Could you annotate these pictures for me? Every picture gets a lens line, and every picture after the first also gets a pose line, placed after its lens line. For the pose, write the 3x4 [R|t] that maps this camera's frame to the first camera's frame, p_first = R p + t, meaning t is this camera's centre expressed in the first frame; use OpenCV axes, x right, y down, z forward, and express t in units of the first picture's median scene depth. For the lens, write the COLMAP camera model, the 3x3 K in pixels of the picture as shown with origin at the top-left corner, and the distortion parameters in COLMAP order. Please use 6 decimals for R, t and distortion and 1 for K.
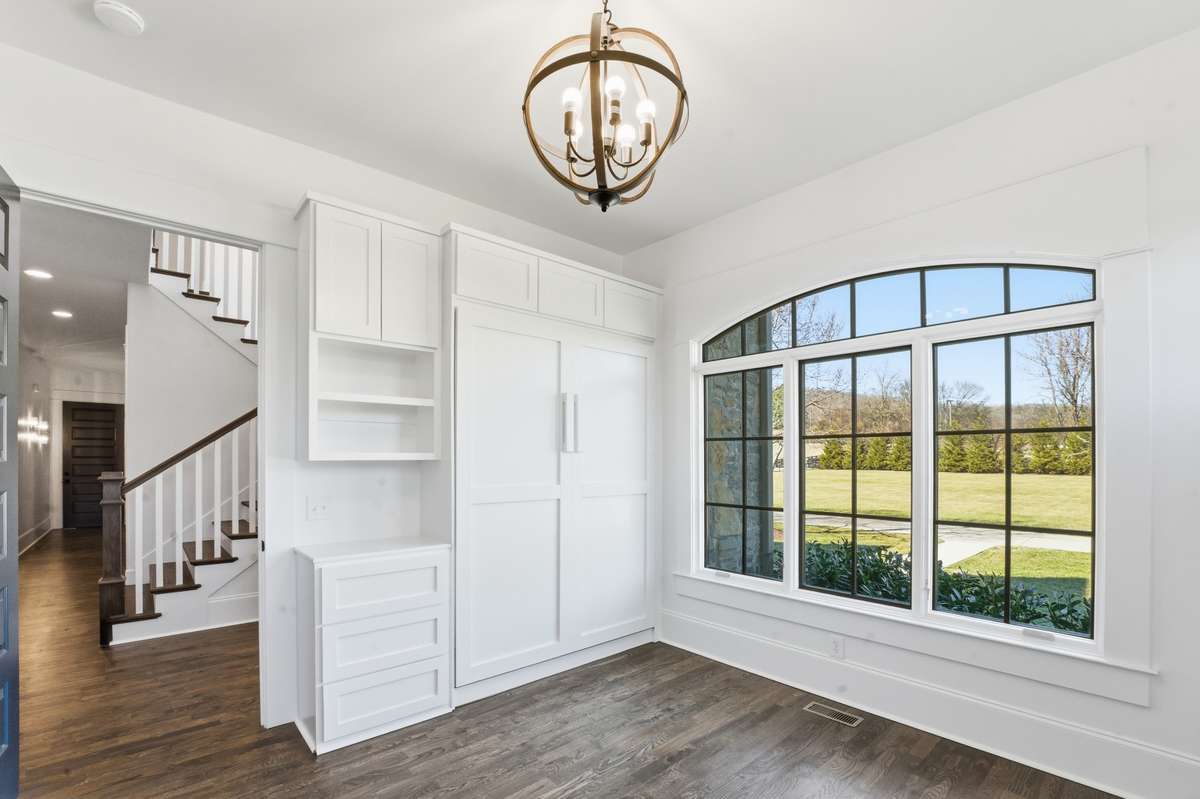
lens RADIAL K [[527.9, 0, 598.4], [0, 527.9, 471.4], [0, 0, 1]] dist [-0.023182, -0.000117]
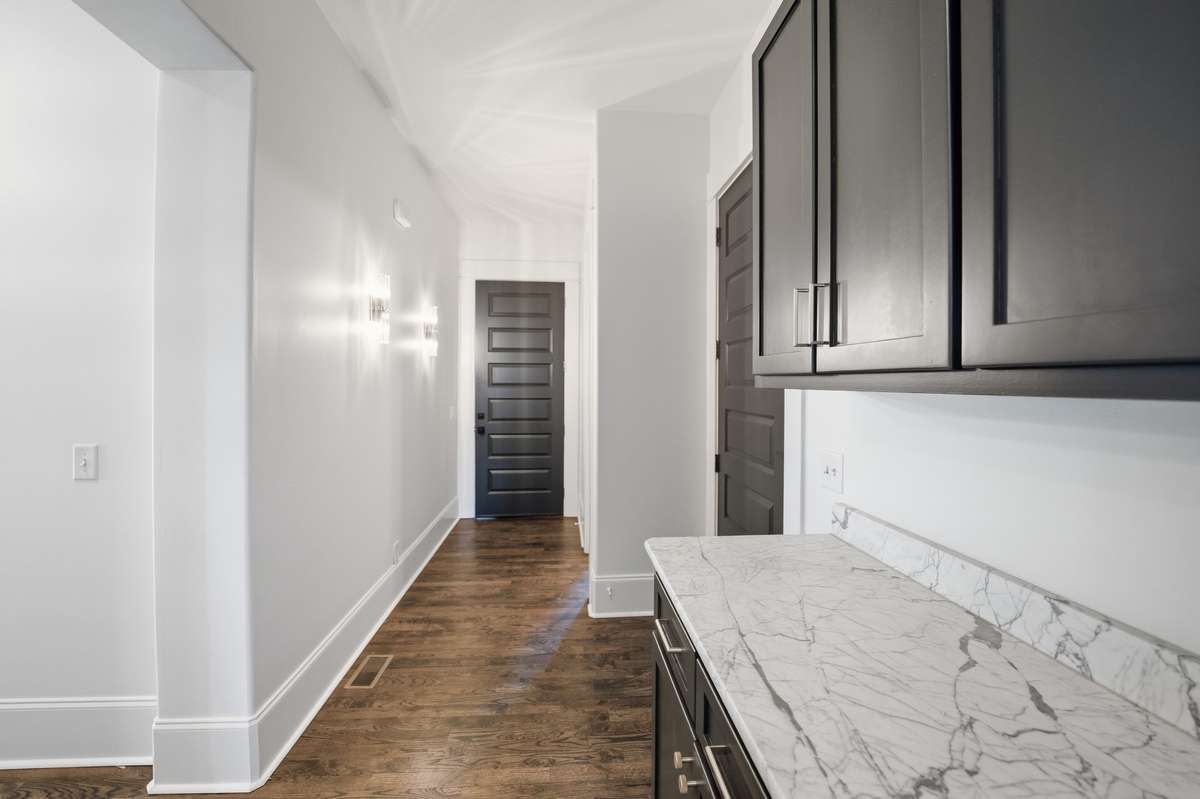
lens RADIAL K [[509.3, 0, 600.0], [0, 509.3, 399.5], [0, 0, 1]] dist [-0.000272, 0.000126]
pose [[0.788981, 0.011134, -0.614316, -0.646139], [-0.001699, 0.999872, 0.015939, -0.023091], [0.614415, -0.011532, 0.788899, 0.695610]]
